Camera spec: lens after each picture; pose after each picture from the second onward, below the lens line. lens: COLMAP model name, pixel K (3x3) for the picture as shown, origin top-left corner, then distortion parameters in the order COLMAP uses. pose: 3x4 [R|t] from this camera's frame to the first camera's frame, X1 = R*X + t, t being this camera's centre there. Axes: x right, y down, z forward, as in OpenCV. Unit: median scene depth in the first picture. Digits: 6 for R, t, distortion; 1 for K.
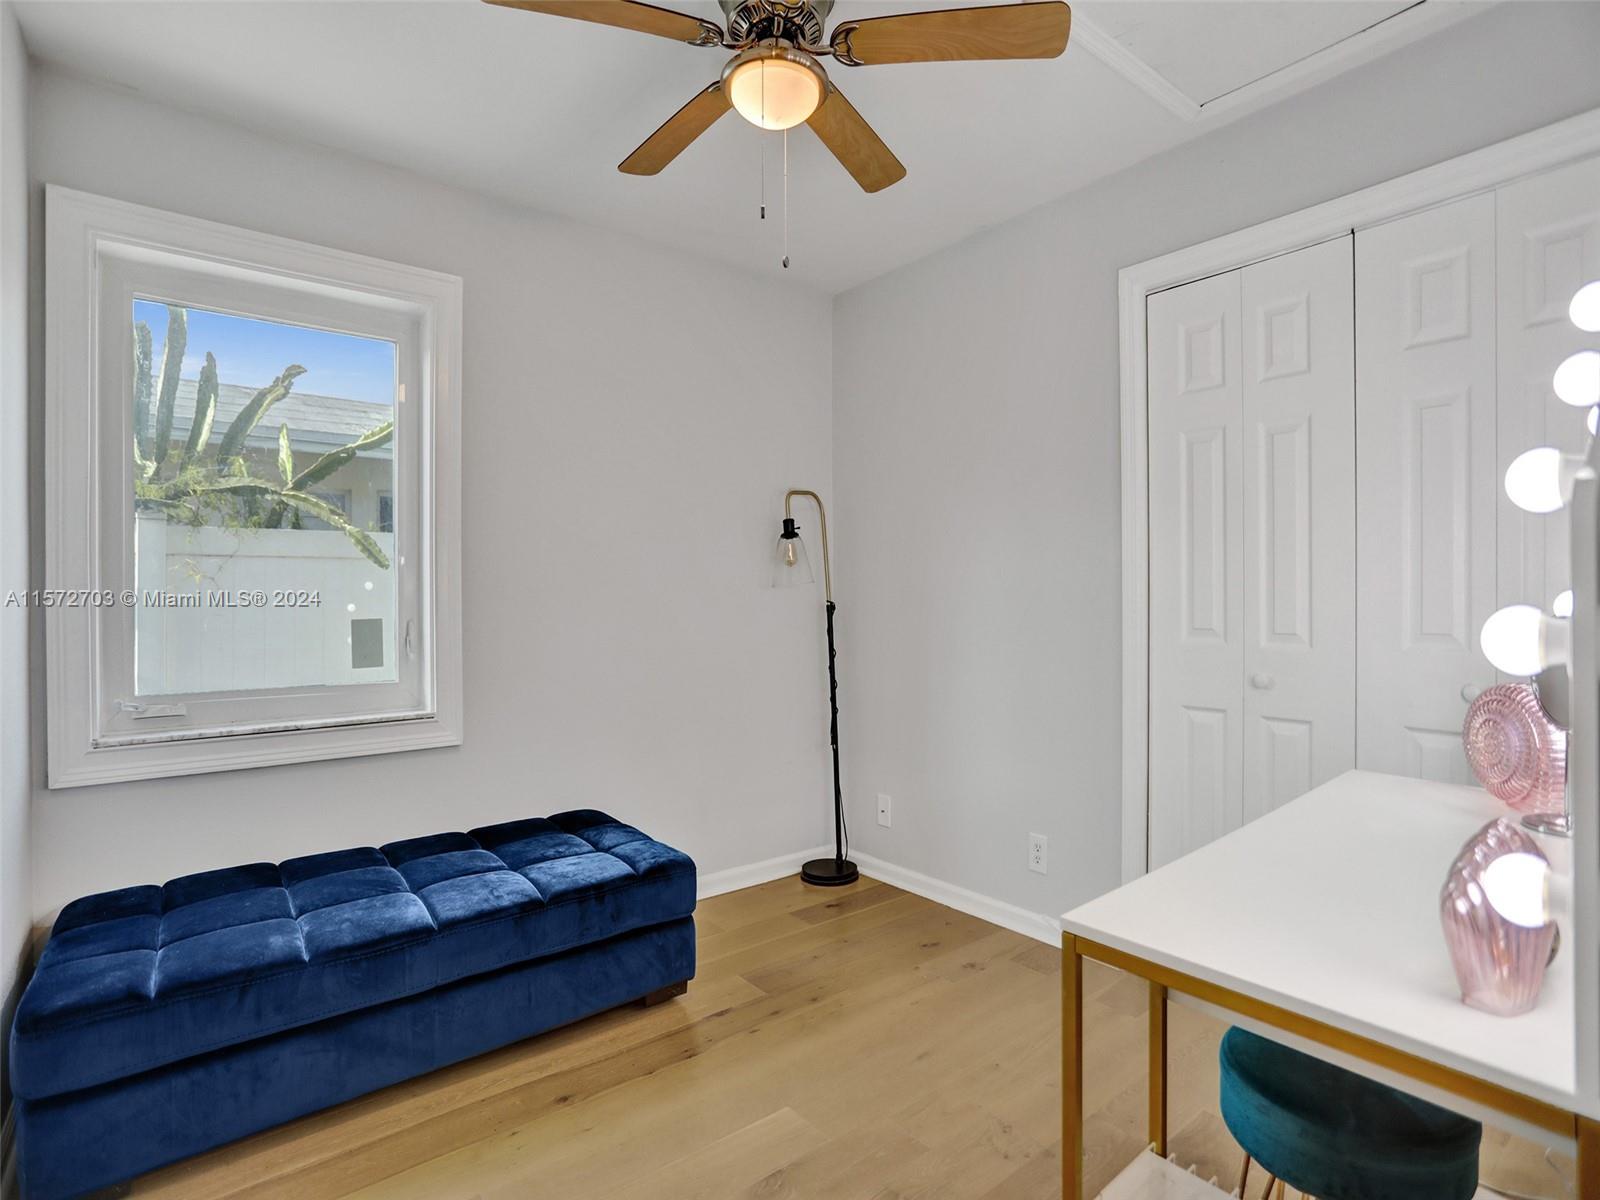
lens RADIAL K [[796.0, 0, 789.9], [0, 796.0, 601.8], [0, 0, 1]] dist [-0.066010, 0.030094]
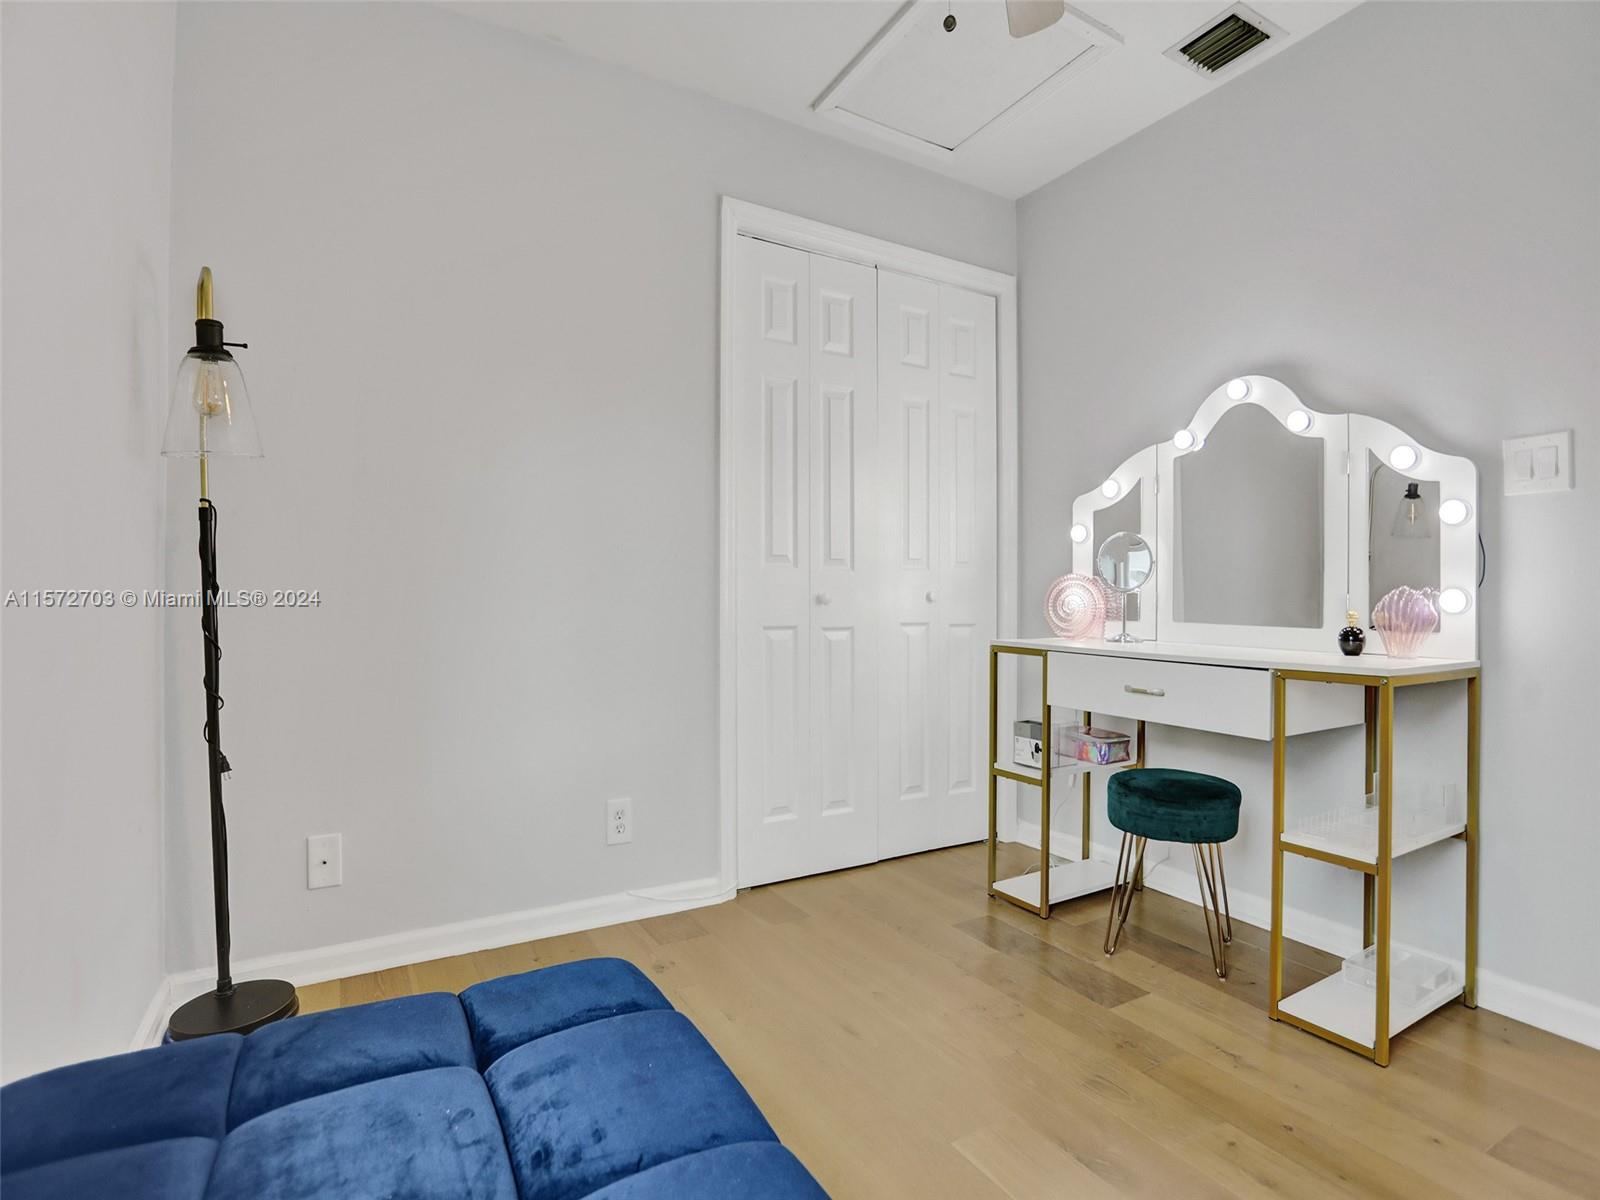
lens RADIAL K [[803.8, 0, 791.6], [0, 803.8, 608.2], [0, 0, 1]] dist [-0.065455, 0.030559]
pose [[0.142883, -0.008022, 0.989707, -0.596231], [0.007114, 0.999950, 0.007078, 0.100115], [-0.989714, 0.006030, 0.142933, 0.811551]]
